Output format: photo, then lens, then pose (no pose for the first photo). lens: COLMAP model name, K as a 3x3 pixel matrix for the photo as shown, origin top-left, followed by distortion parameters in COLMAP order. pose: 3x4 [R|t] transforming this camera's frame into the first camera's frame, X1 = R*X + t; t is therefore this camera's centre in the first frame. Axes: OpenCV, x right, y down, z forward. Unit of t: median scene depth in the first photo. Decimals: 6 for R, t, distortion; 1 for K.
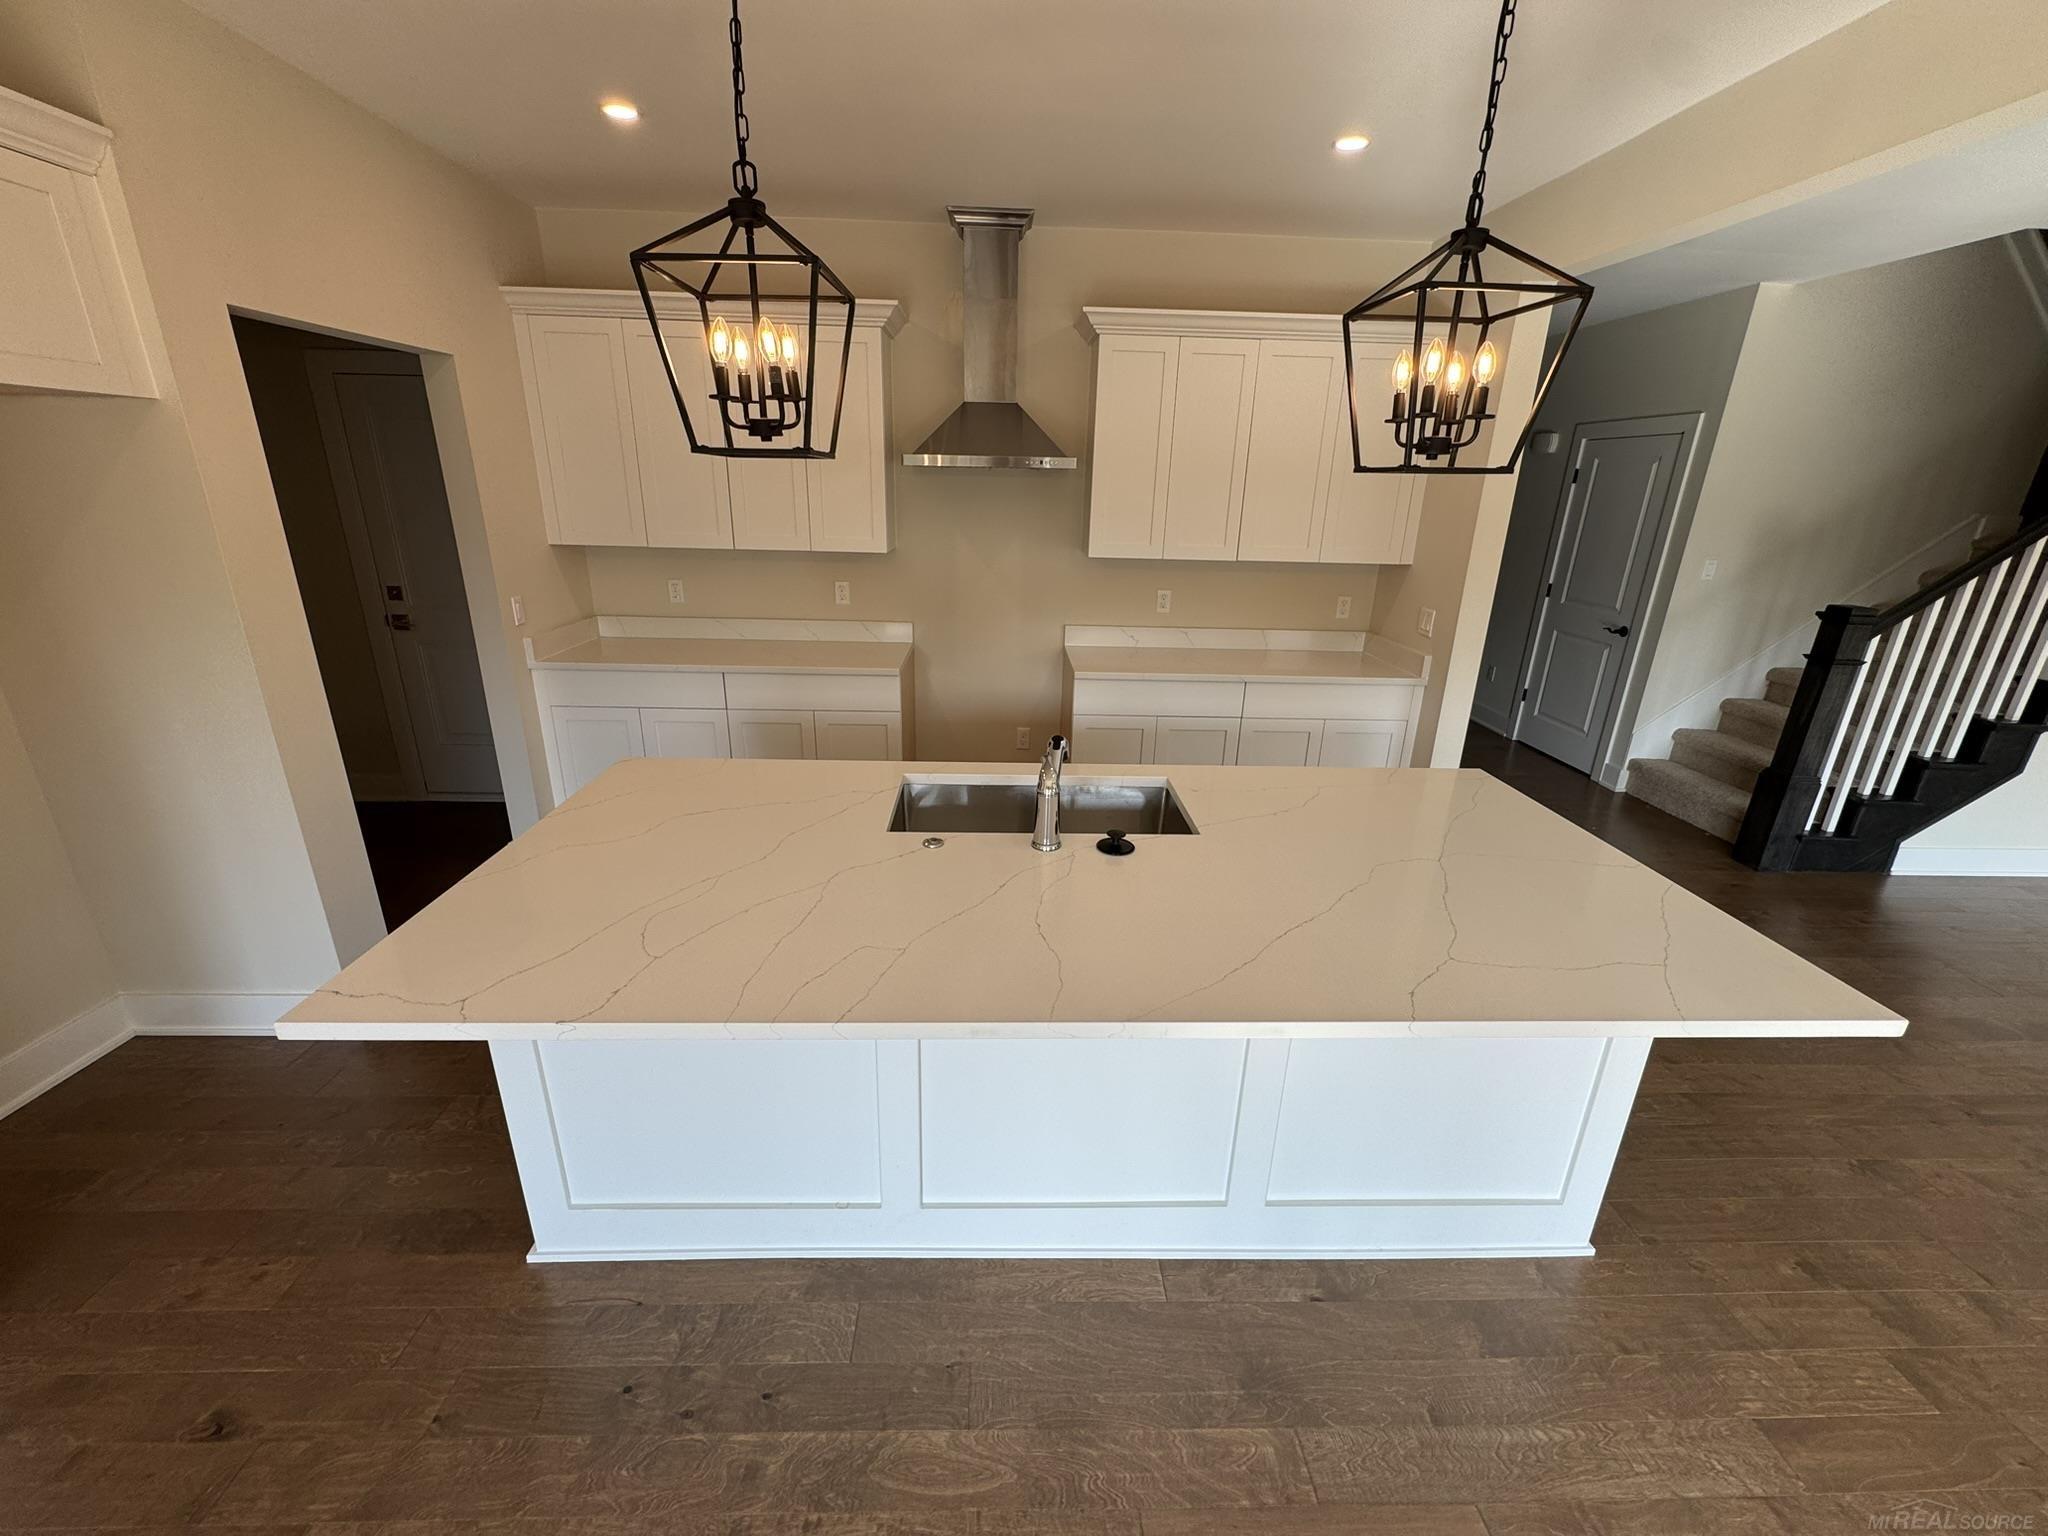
lens RADIAL K [[817.9, 0, 1024.0], [0, 817.9, 768.0], [0, 0, 1]] dist [-0.001490, -0.000144]
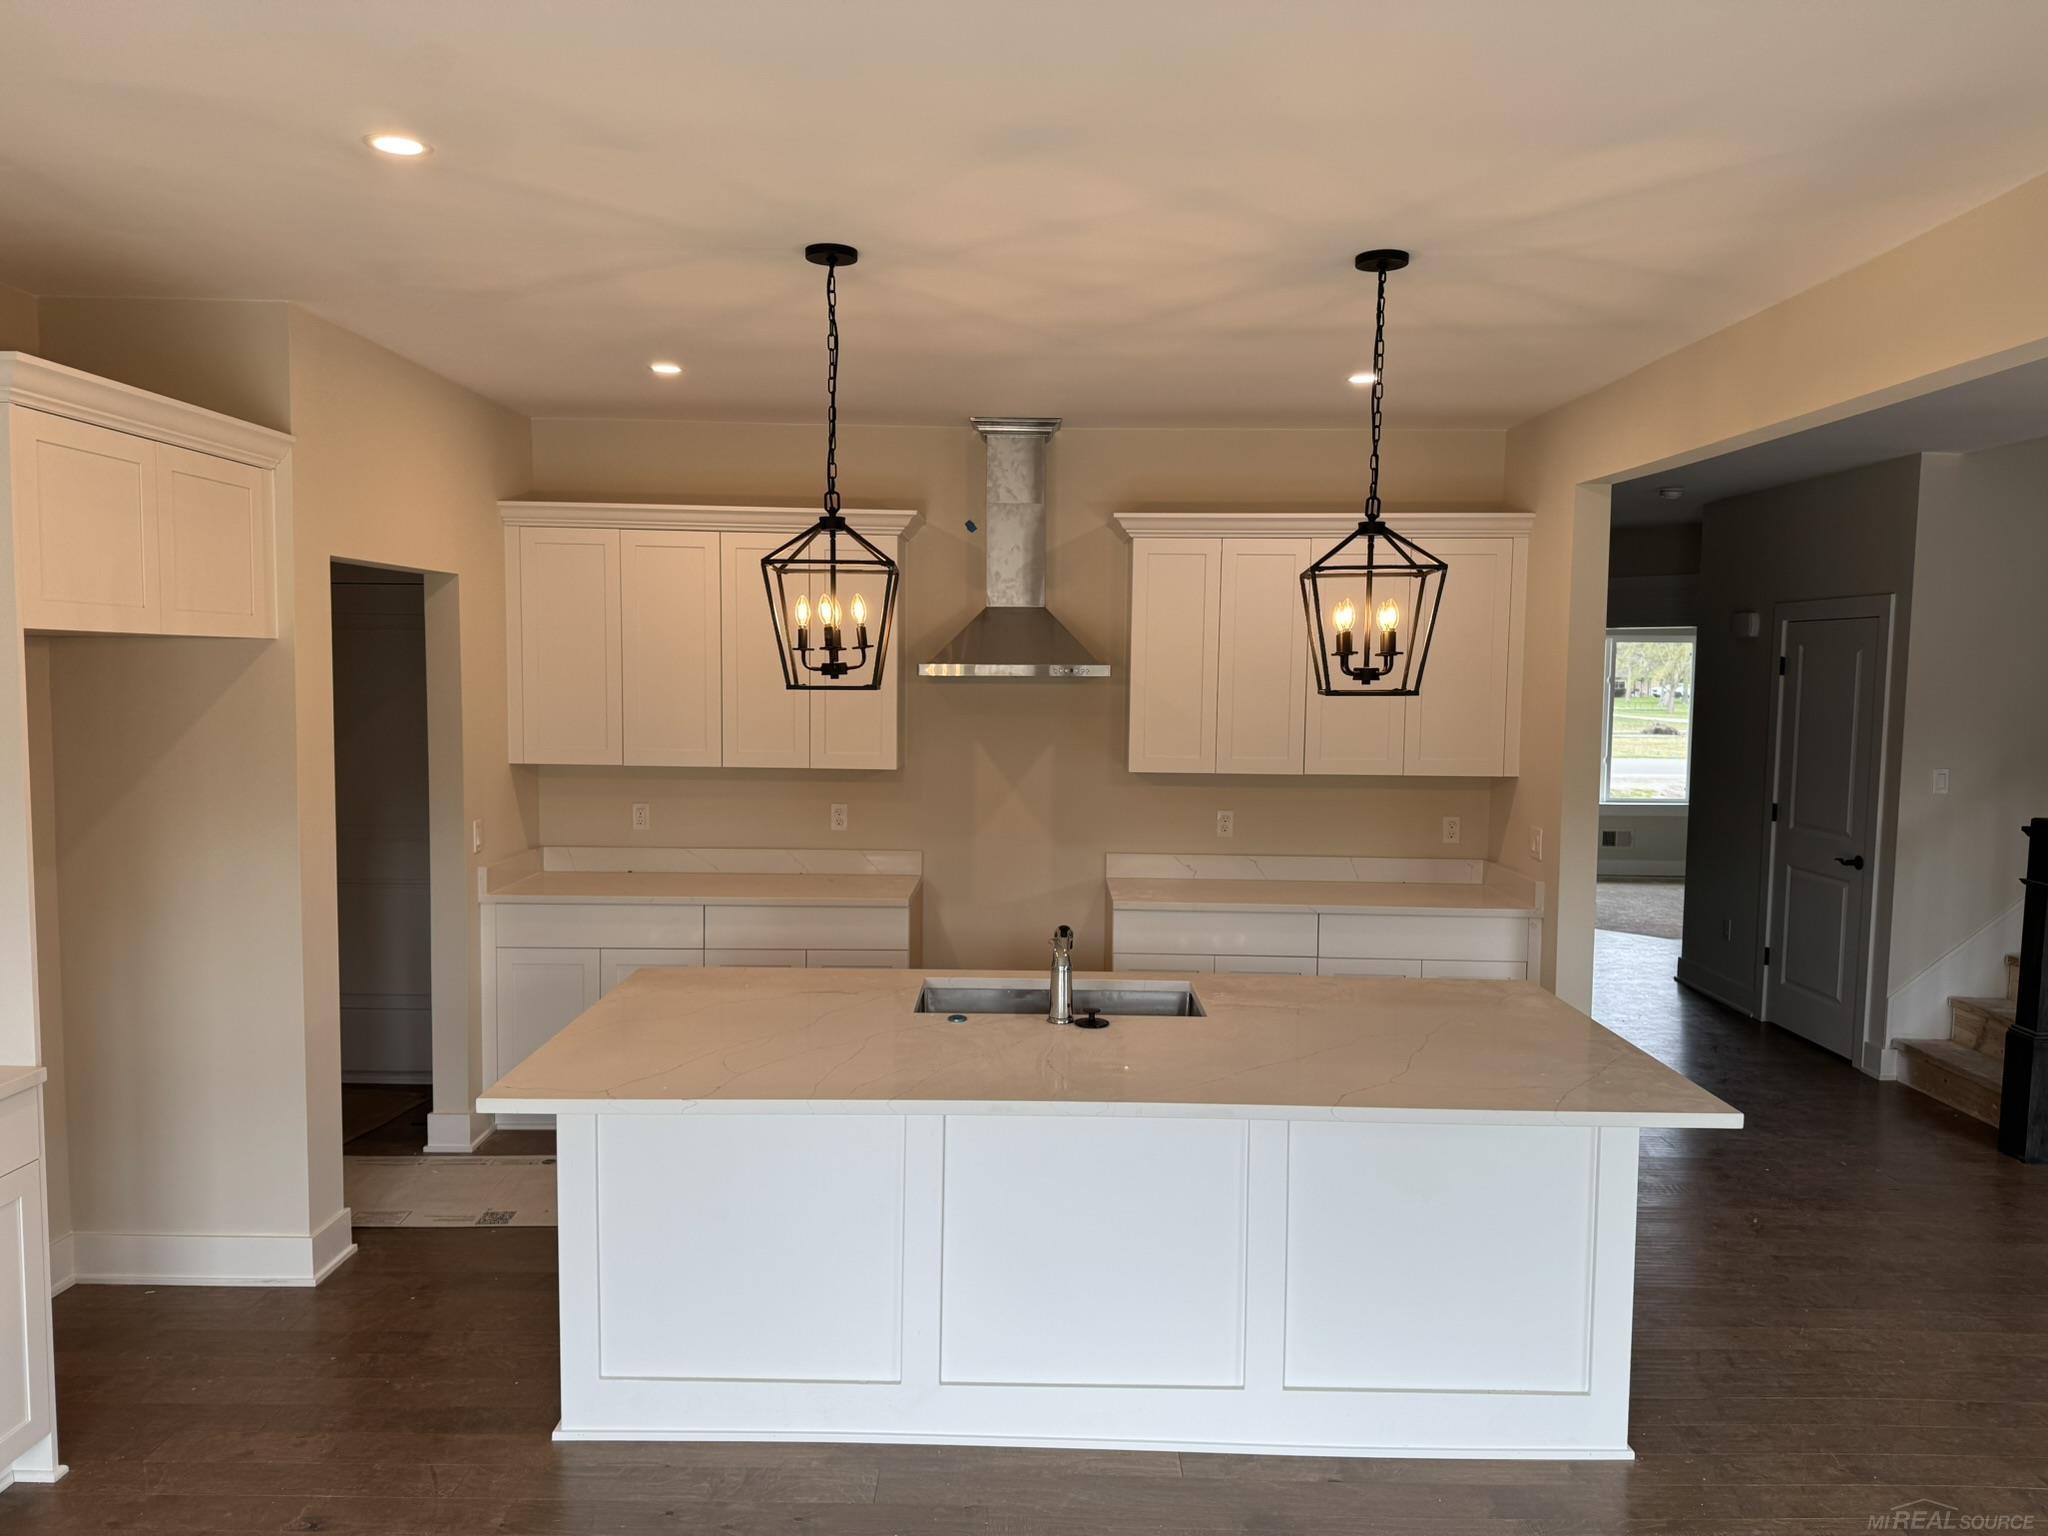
lens RADIAL K [[1438.3, 0, 1033.7], [0, 1438.3, 774.6], [0, 0, 1]] dist [0.101709, -0.117427]
pose [[0.999394, -0.010098, -0.033315, 0.030053], [0.001193, 0.966376, -0.257129, 0.138671], [0.034791, 0.256934, 0.965803, -0.480824]]
